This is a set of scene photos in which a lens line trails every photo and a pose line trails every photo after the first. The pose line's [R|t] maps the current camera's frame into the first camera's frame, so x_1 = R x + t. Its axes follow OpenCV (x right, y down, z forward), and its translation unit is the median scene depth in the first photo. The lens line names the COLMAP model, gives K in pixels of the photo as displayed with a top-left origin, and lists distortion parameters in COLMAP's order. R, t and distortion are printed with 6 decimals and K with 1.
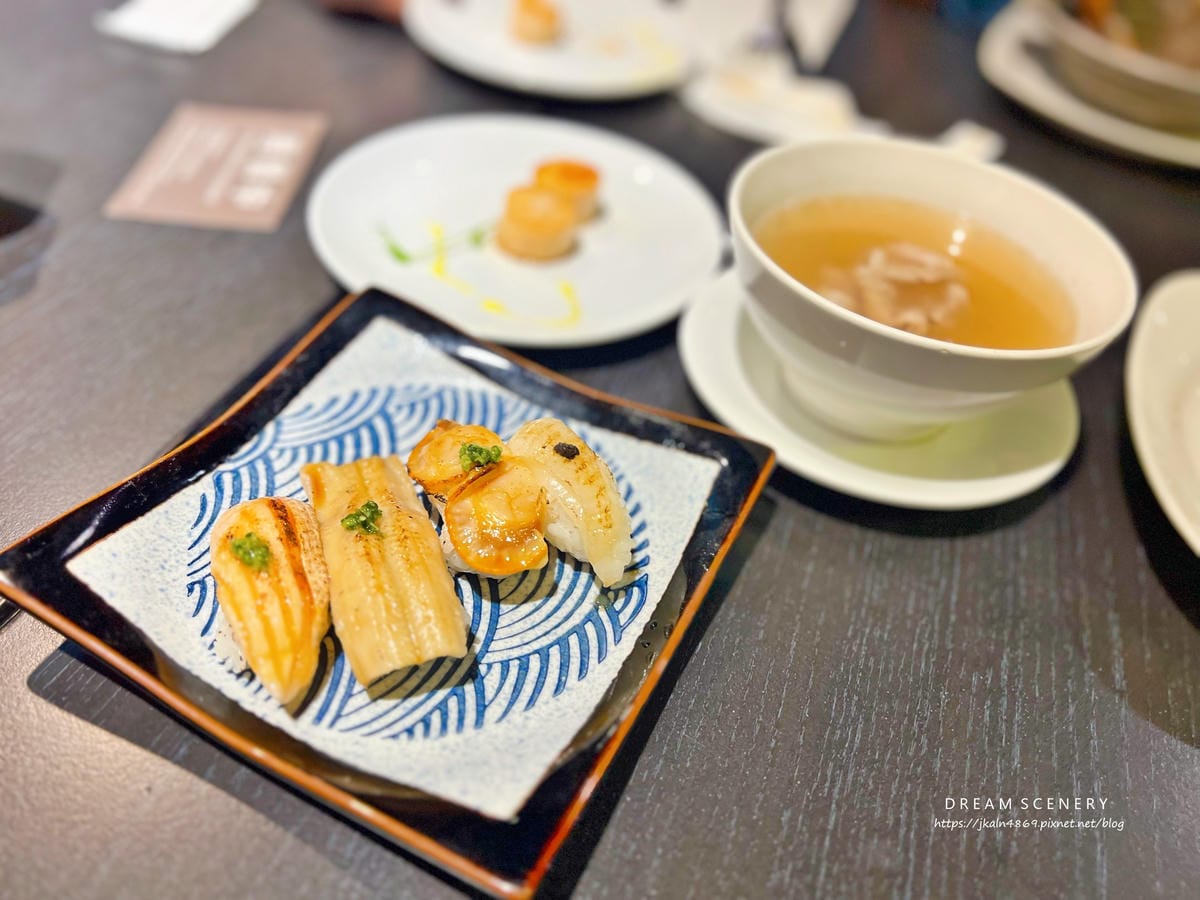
lens RADIAL K [[908.9, 0, 600.0], [0, 908.9, 450.0], [0, 0, 1]] dist [0.125333, -0.318147]
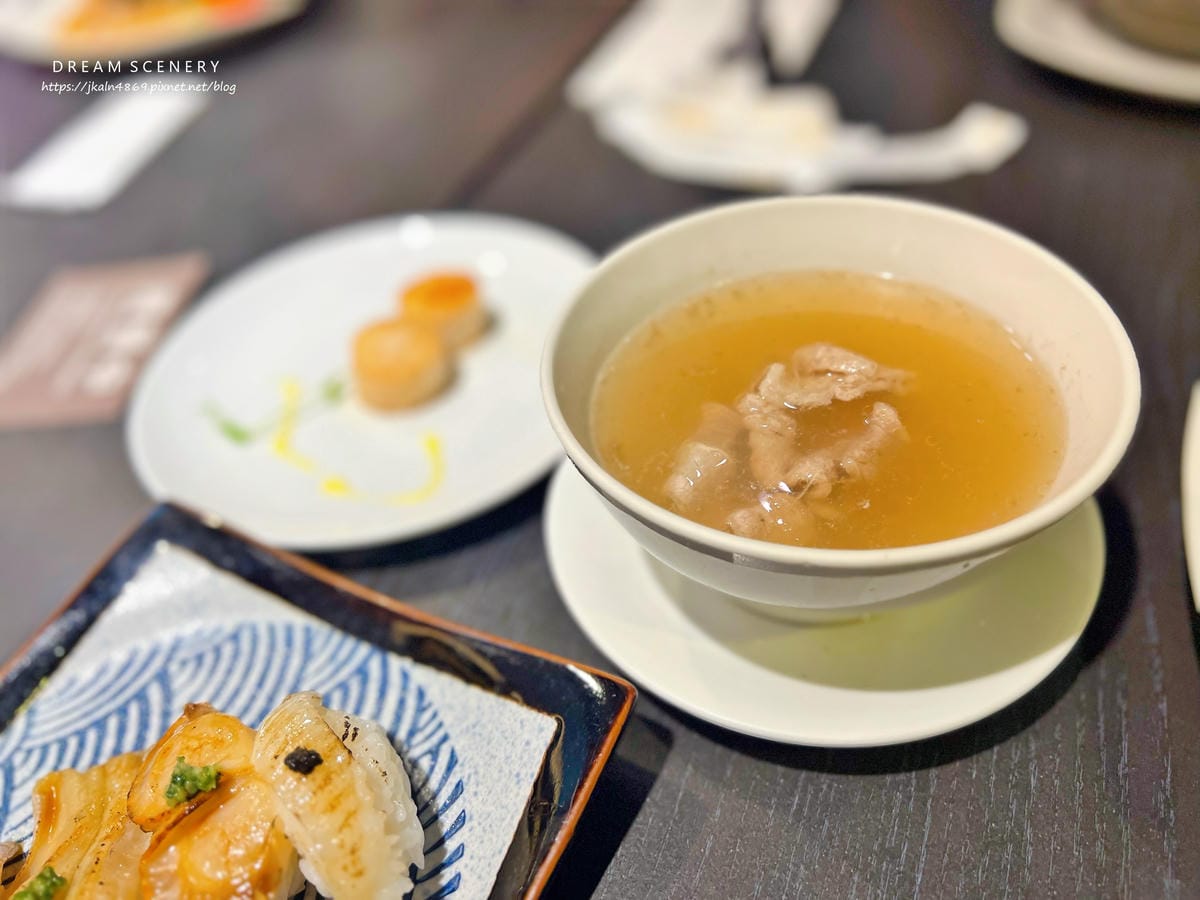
lens RADIAL K [[931.3, 0, 600.0], [0, 931.3, 450.0], [0, 0, 1]] dist [-0.008105, -0.008489]
pose [[0.976509, -0.142772, -0.161390, 0.301047], [0.141701, 0.989742, -0.018187, -0.170550], [0.162331, -0.005109, 0.986723, 0.274689]]
